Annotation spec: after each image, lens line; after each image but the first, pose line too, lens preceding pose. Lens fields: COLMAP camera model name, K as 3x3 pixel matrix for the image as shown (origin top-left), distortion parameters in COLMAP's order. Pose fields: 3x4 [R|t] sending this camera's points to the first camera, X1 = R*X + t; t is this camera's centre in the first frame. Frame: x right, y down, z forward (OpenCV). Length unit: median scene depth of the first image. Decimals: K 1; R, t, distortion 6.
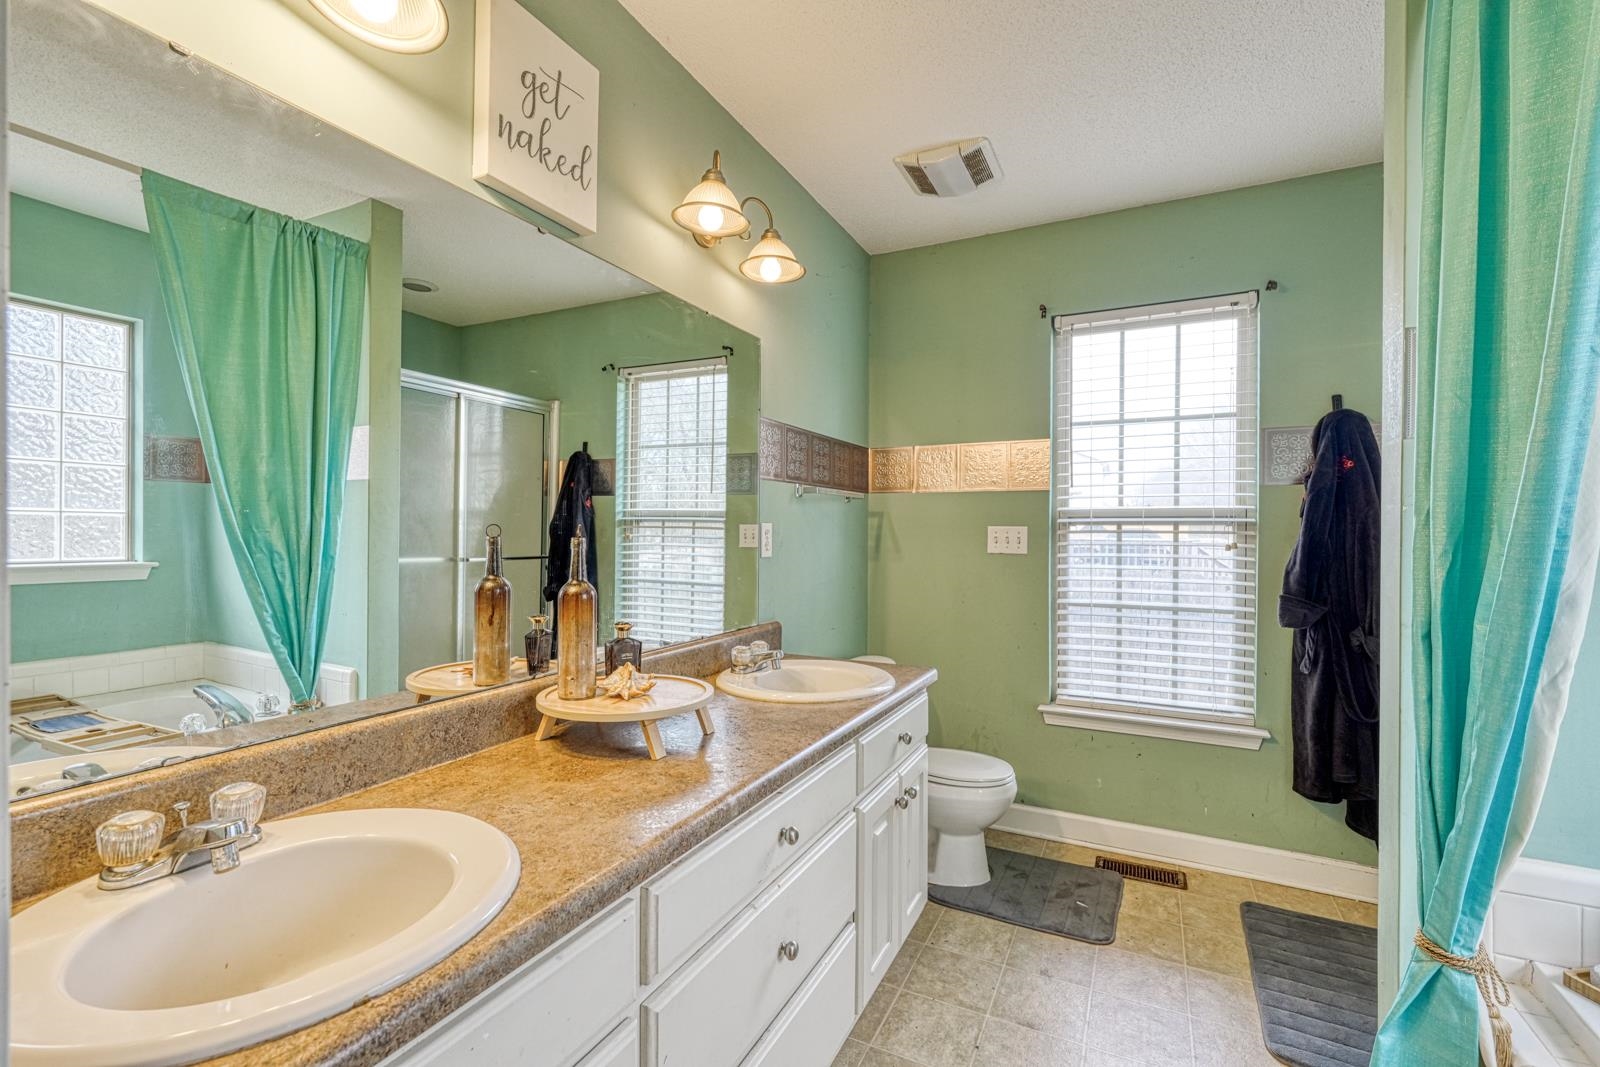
lens RADIAL K [[700.8, 0, 797.5], [0, 700.8, 531.8], [0, 0, 1]] dist [-0.018997, 0.000412]
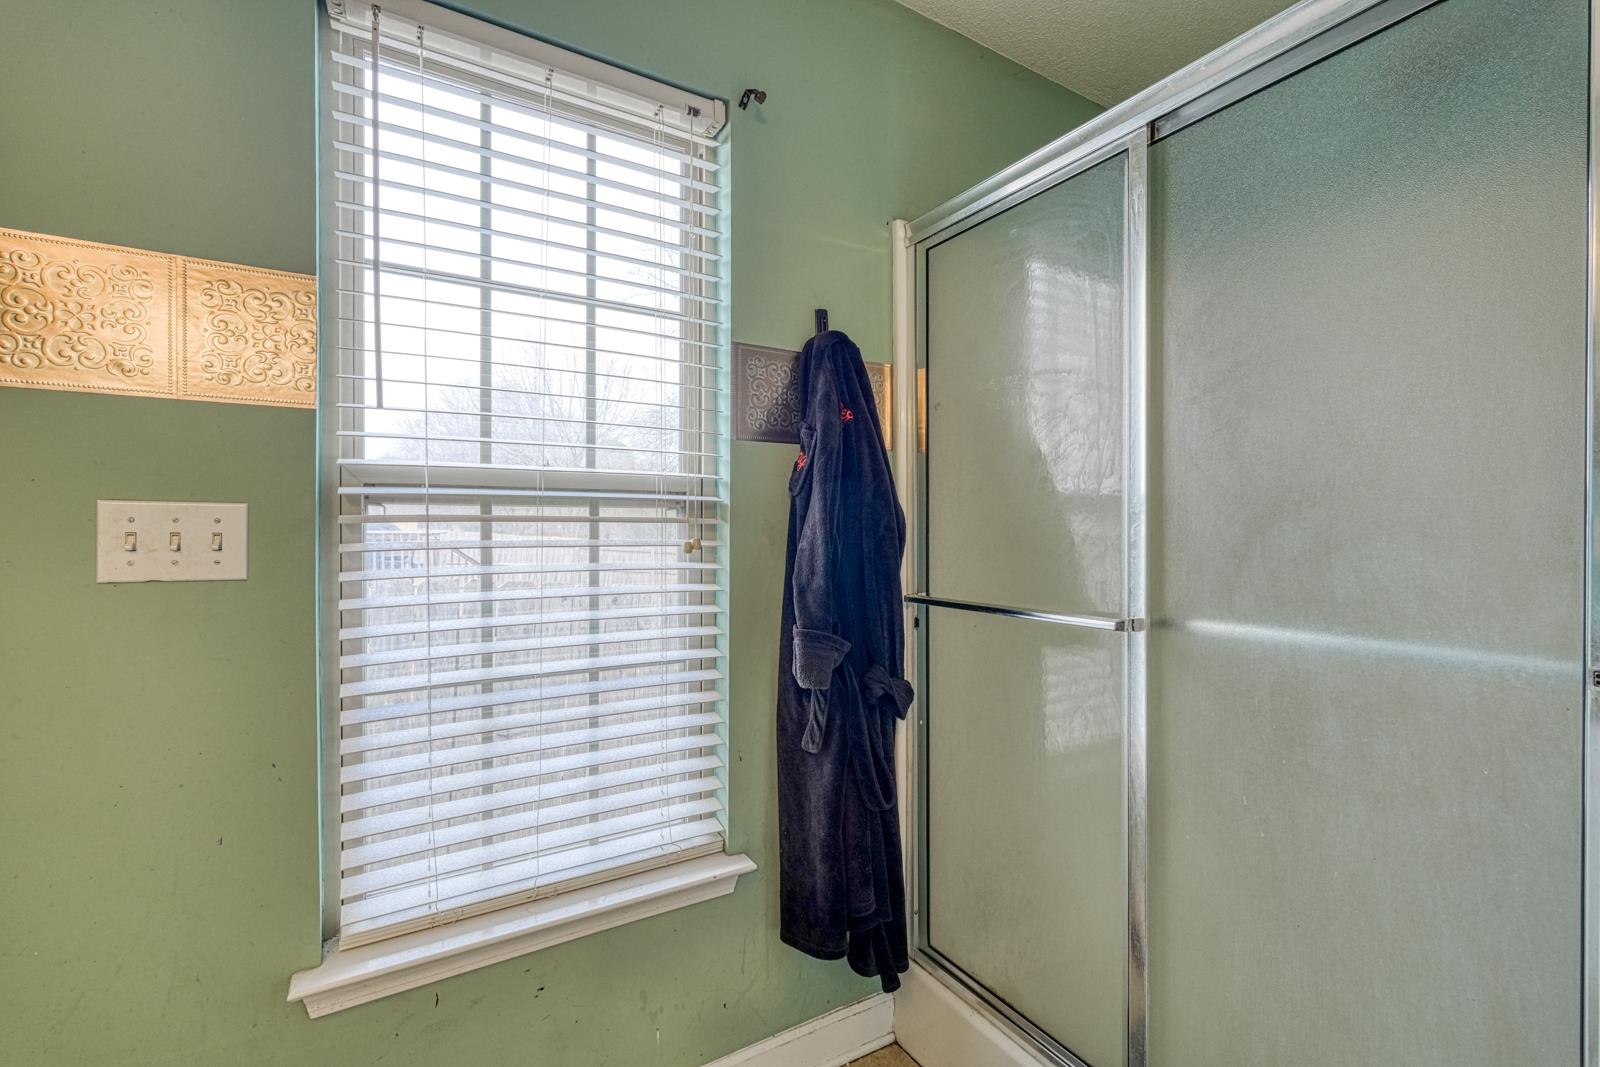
lens RADIAL K [[700.8, 0, 797.0], [0, 700.8, 529.6], [0, 0, 1]] dist [-0.018997, 0.000412]
pose [[0.528727, -0.007741, 0.848757, 0.182159], [0.006458, 0.999966, 0.005097, 0.005998], [-0.848767, 0.002786, 0.528759, 0.591139]]
